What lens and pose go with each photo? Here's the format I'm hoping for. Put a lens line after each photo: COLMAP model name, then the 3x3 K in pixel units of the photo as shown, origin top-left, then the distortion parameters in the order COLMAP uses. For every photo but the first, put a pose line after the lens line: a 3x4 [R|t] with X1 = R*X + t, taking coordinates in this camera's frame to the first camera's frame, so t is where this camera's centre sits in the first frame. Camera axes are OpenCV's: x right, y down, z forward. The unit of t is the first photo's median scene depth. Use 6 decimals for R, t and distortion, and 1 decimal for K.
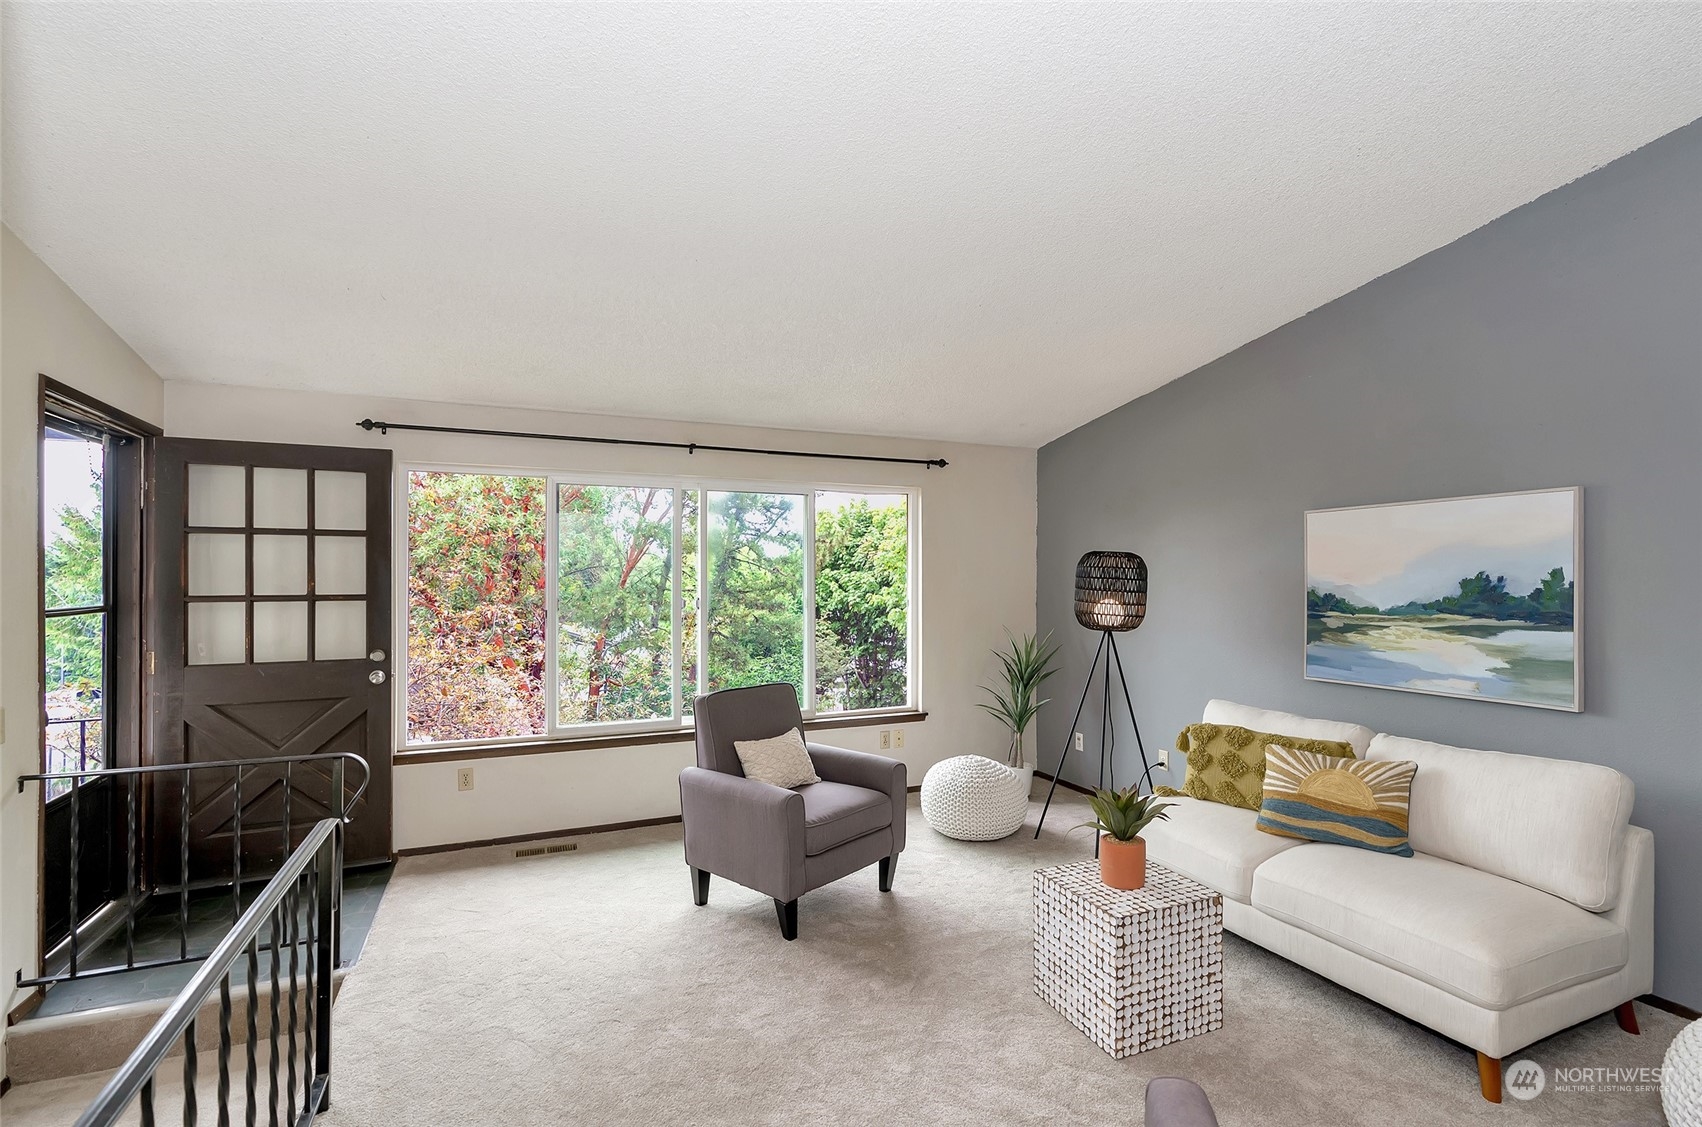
lens RADIAL K [[803.7, 0, 894.0], [0, 803.7, 555.7], [0, 0, 1]] dist [0.043342, -0.023894]
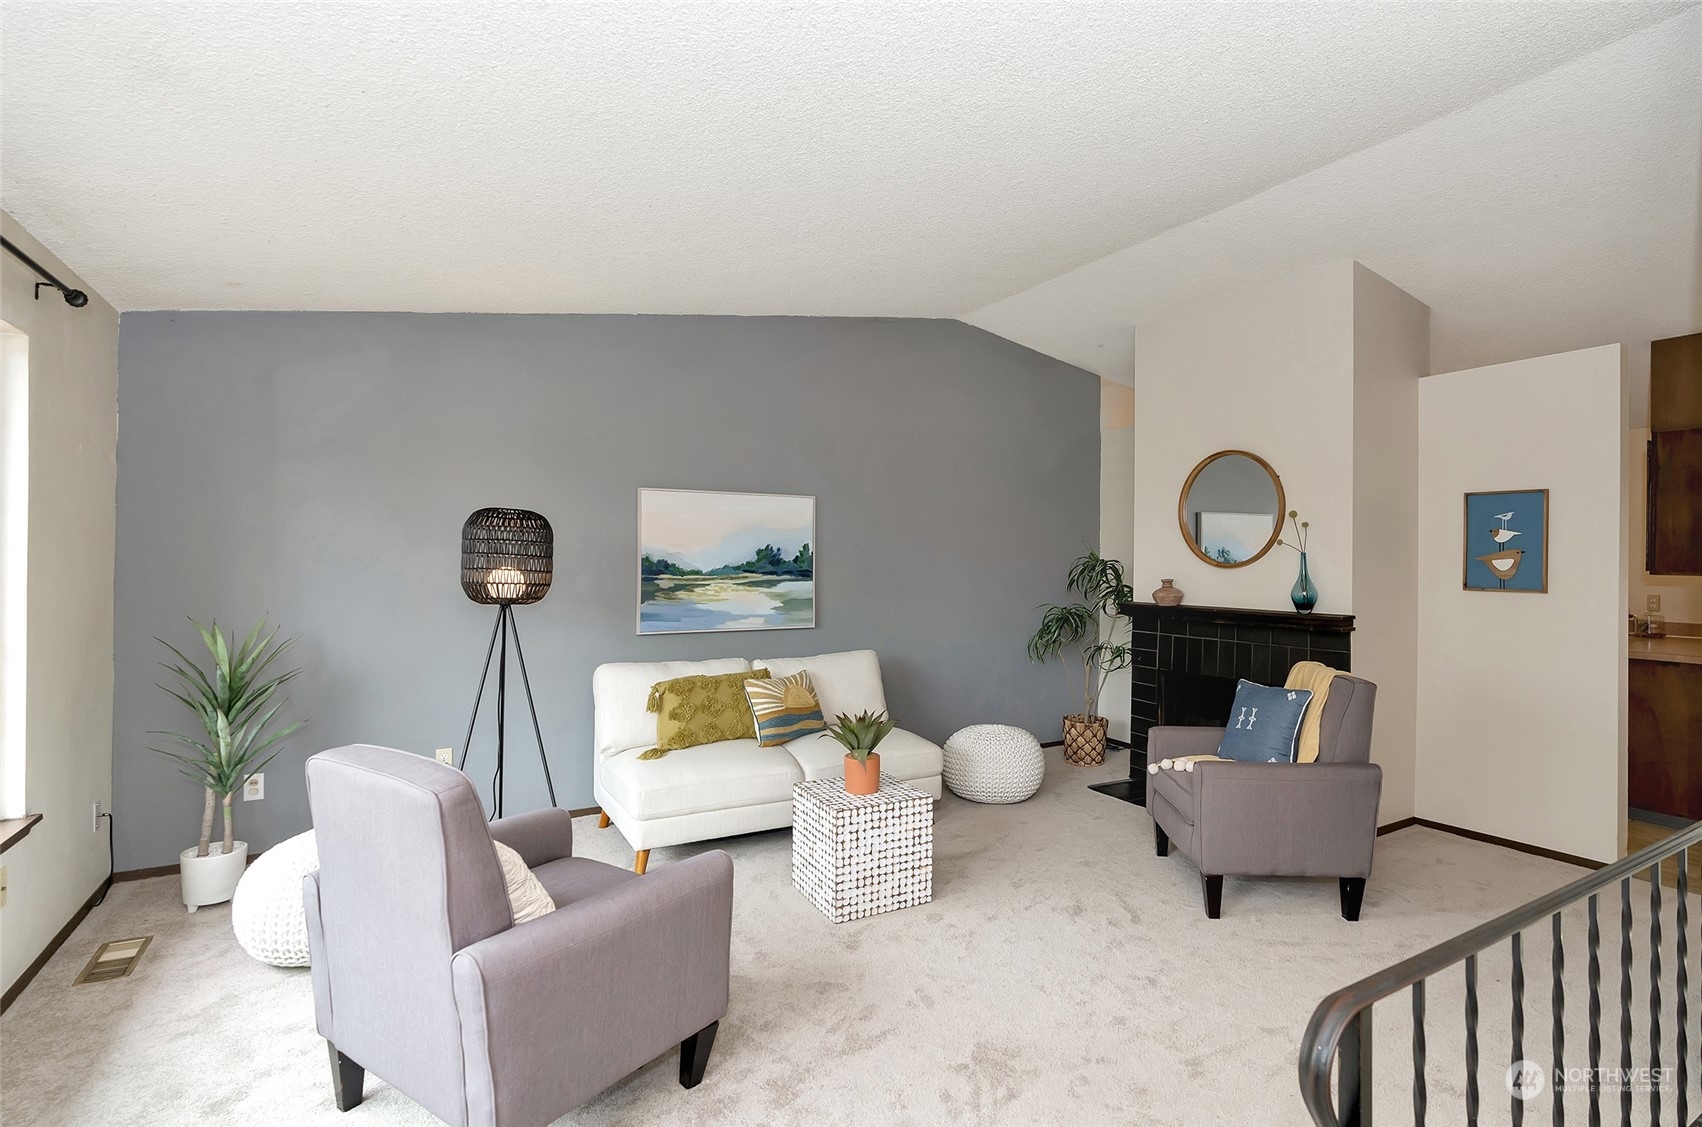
lens RADIAL K [[803.7, 0, 894.0], [0, 803.7, 555.7], [0, 0, 1]] dist [0.043342, -0.023894]
pose [[-0.101487, 0.013017, 0.994752, -0.845616], [-0.037461, 0.999155, -0.016897, 0.060308], [-0.994131, -0.038979, -0.100914, 0.977993]]
